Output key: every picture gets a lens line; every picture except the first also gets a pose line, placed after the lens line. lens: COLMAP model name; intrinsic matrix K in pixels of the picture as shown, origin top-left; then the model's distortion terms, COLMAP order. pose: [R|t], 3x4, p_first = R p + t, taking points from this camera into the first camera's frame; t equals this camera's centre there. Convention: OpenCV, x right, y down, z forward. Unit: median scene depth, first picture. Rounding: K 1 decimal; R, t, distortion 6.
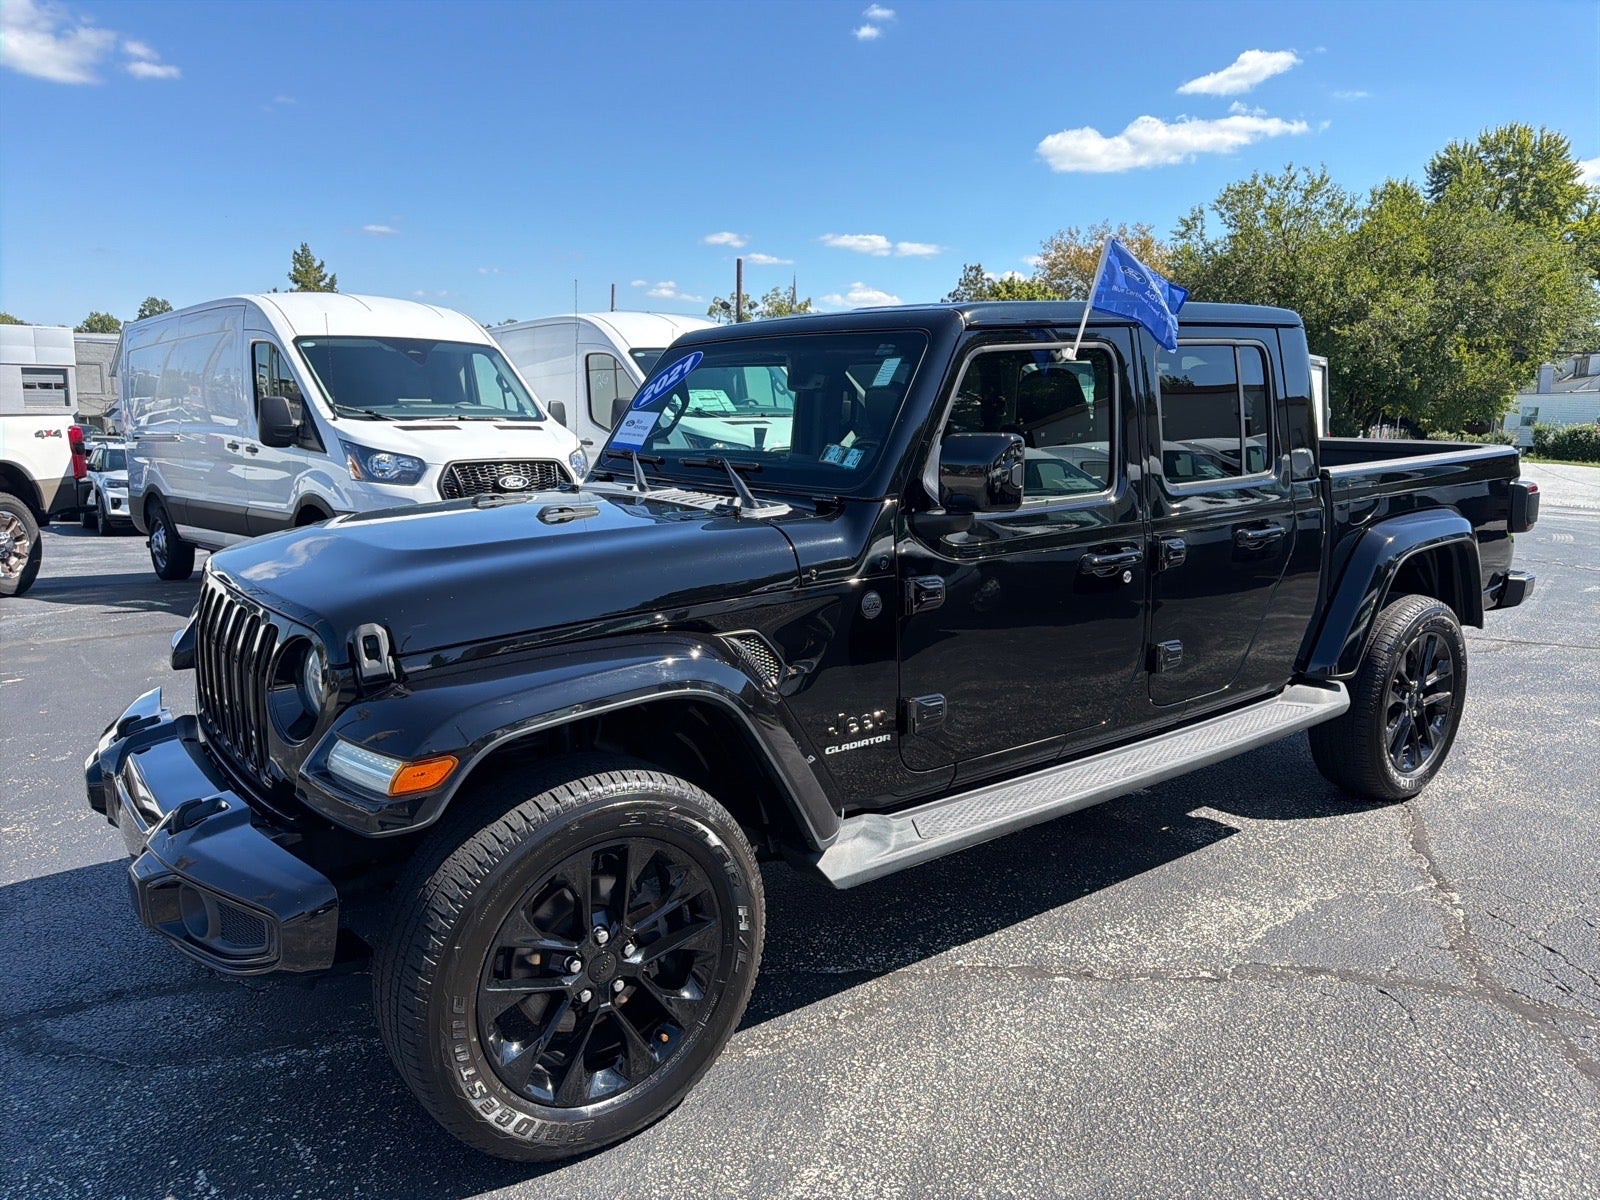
lens RADIAL K [[1114.5, 0, 800.4], [0, 1114.5, 606.0], [0, 0, 1]] dist [0.031181, -0.036120]
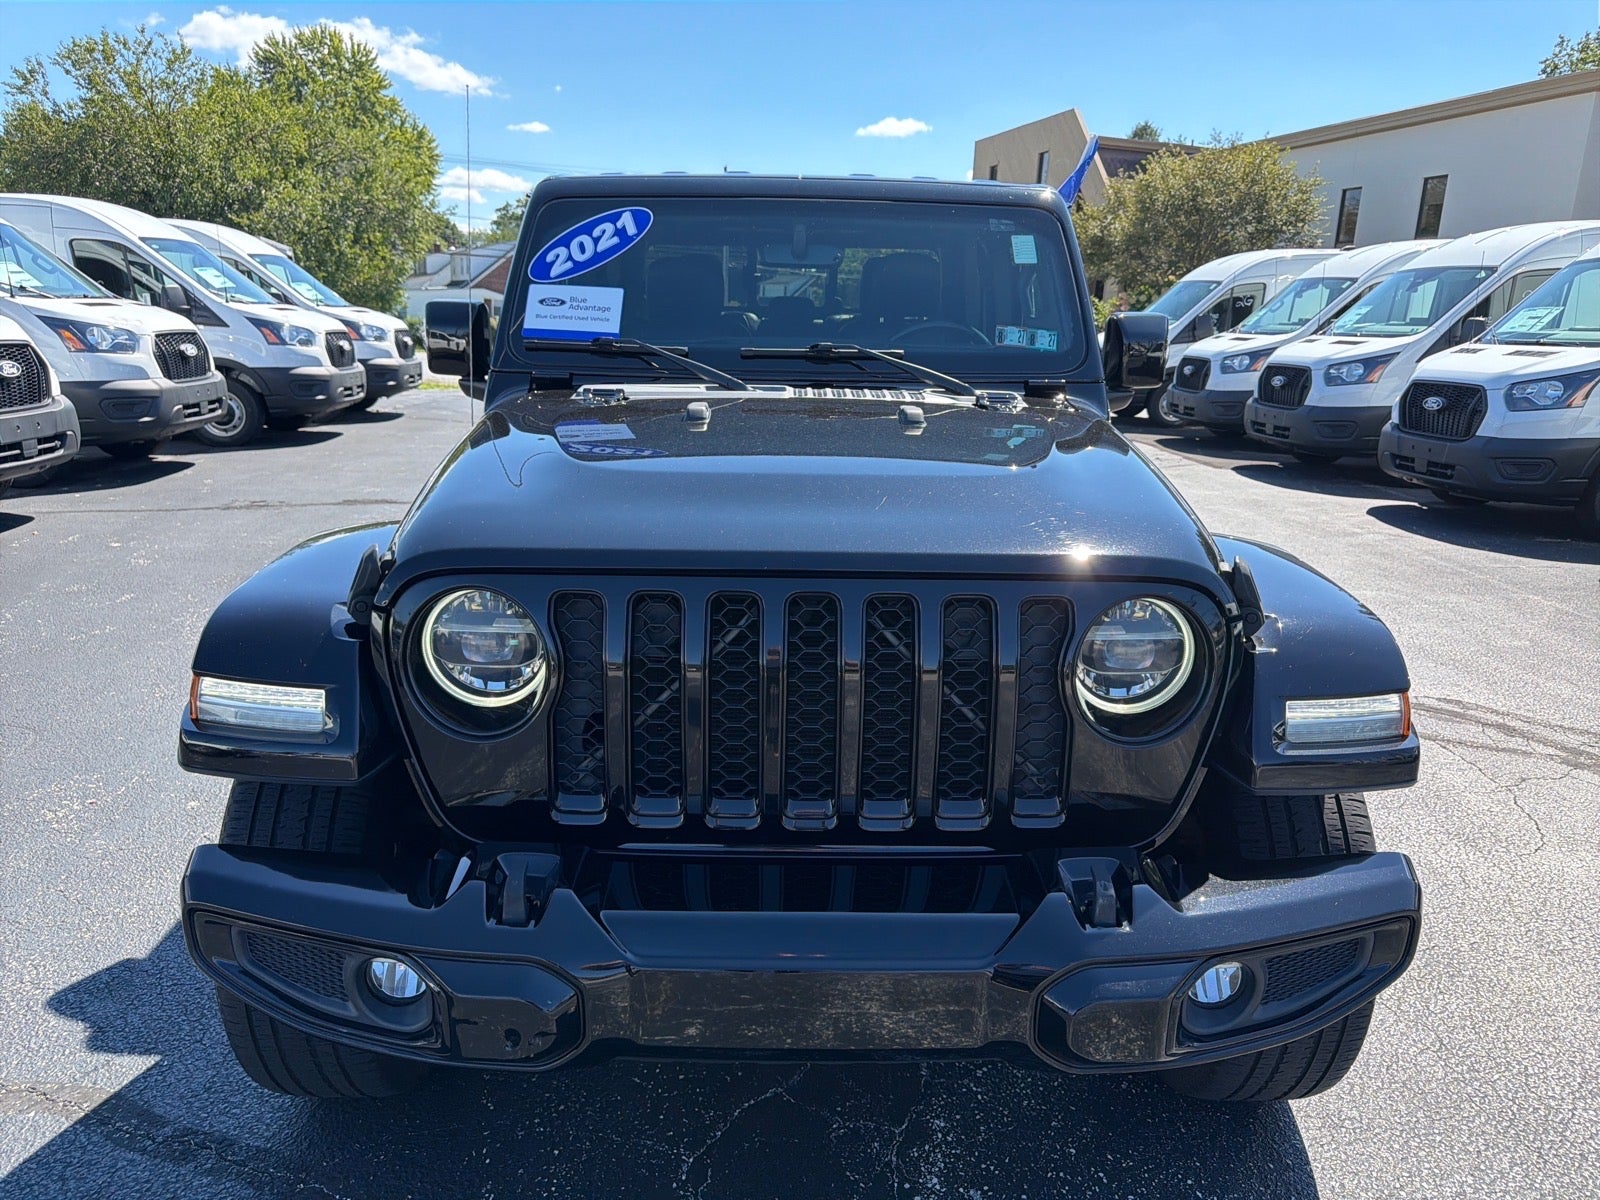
lens RADIAL K [[1114.5, 0, 806.7], [0, 1114.5, 588.9], [0, 0, 1]] dist [0.031181, -0.036120]
pose [[0.568889, -0.198677, 0.798055, -0.777420], [0.137896, 0.979687, 0.145596, -0.081170], [-0.810771, 0.027221, 0.584730, 0.547985]]
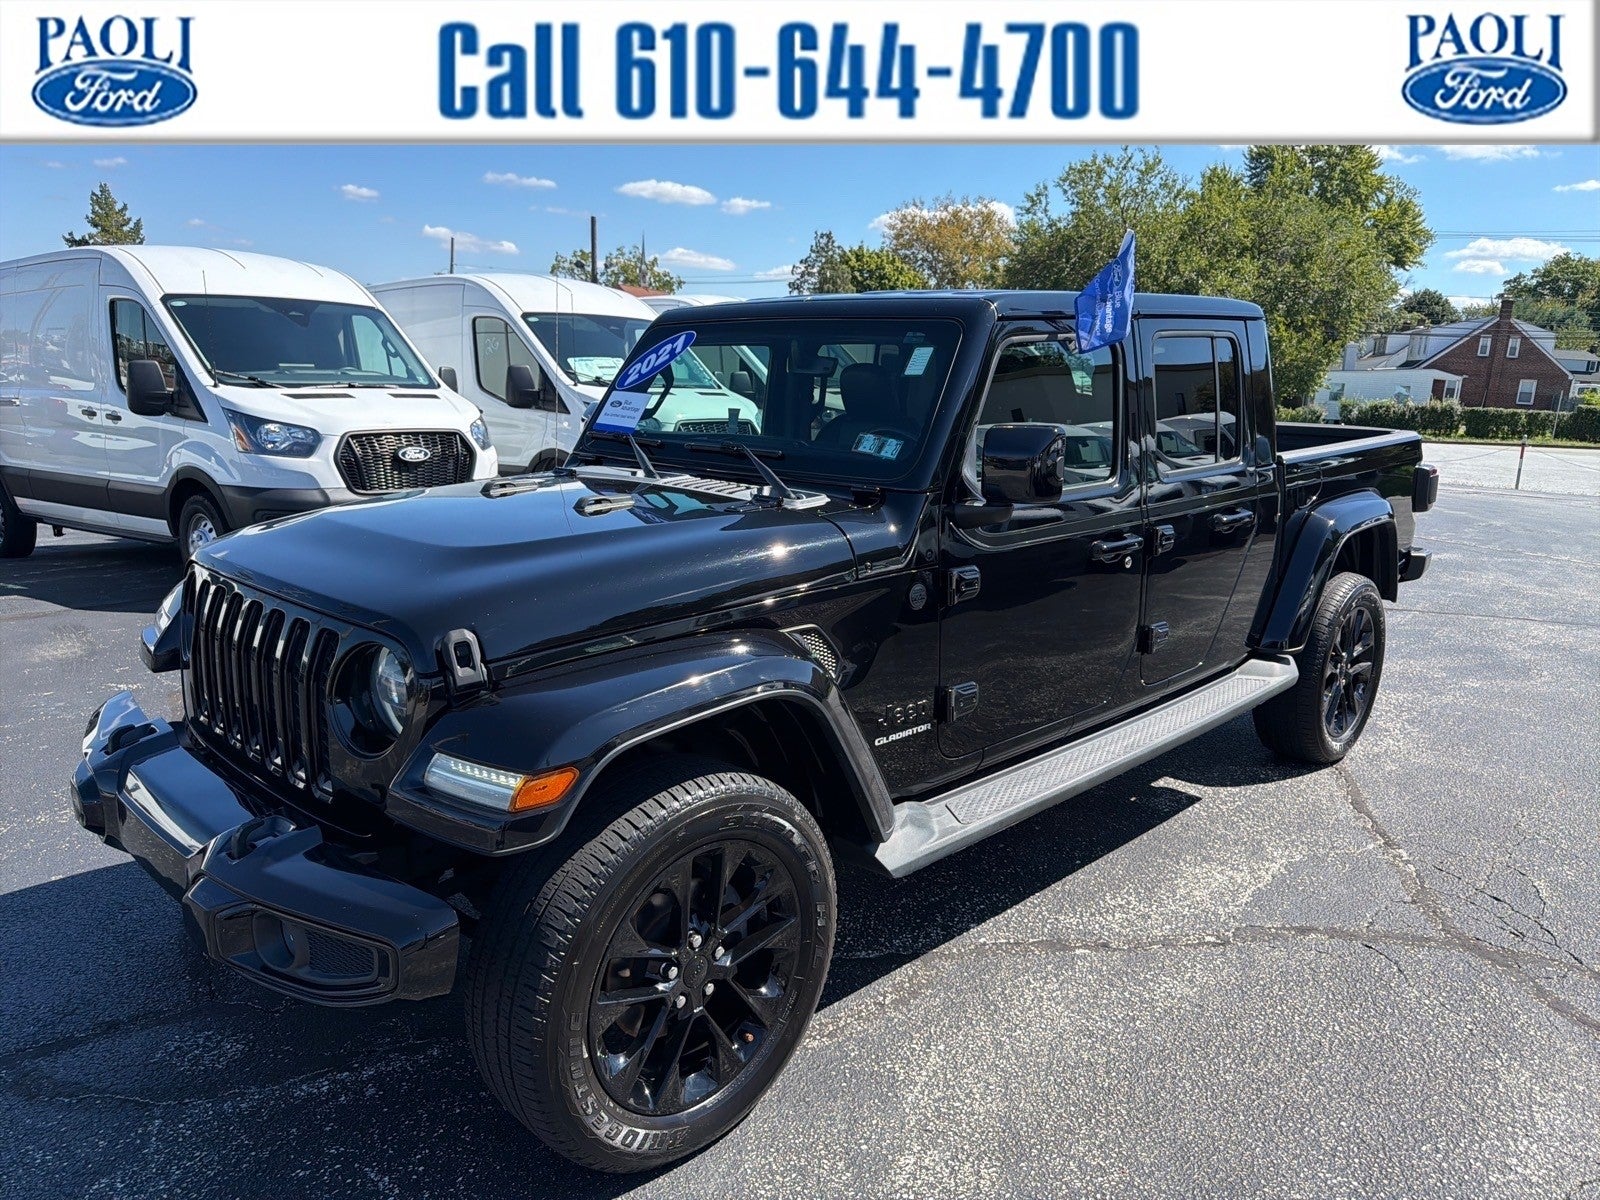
lens RADIAL K [[1114.5, 0, 801.9], [0, 1114.5, 607.9], [0, 0, 1]] dist [0.031181, -0.036120]
pose [[0.990035, -0.013248, 0.140198, -0.154942], [0.008743, 0.999427, 0.032702, -0.020530], [-0.140551, -0.031151, 0.989583, 0.015737]]
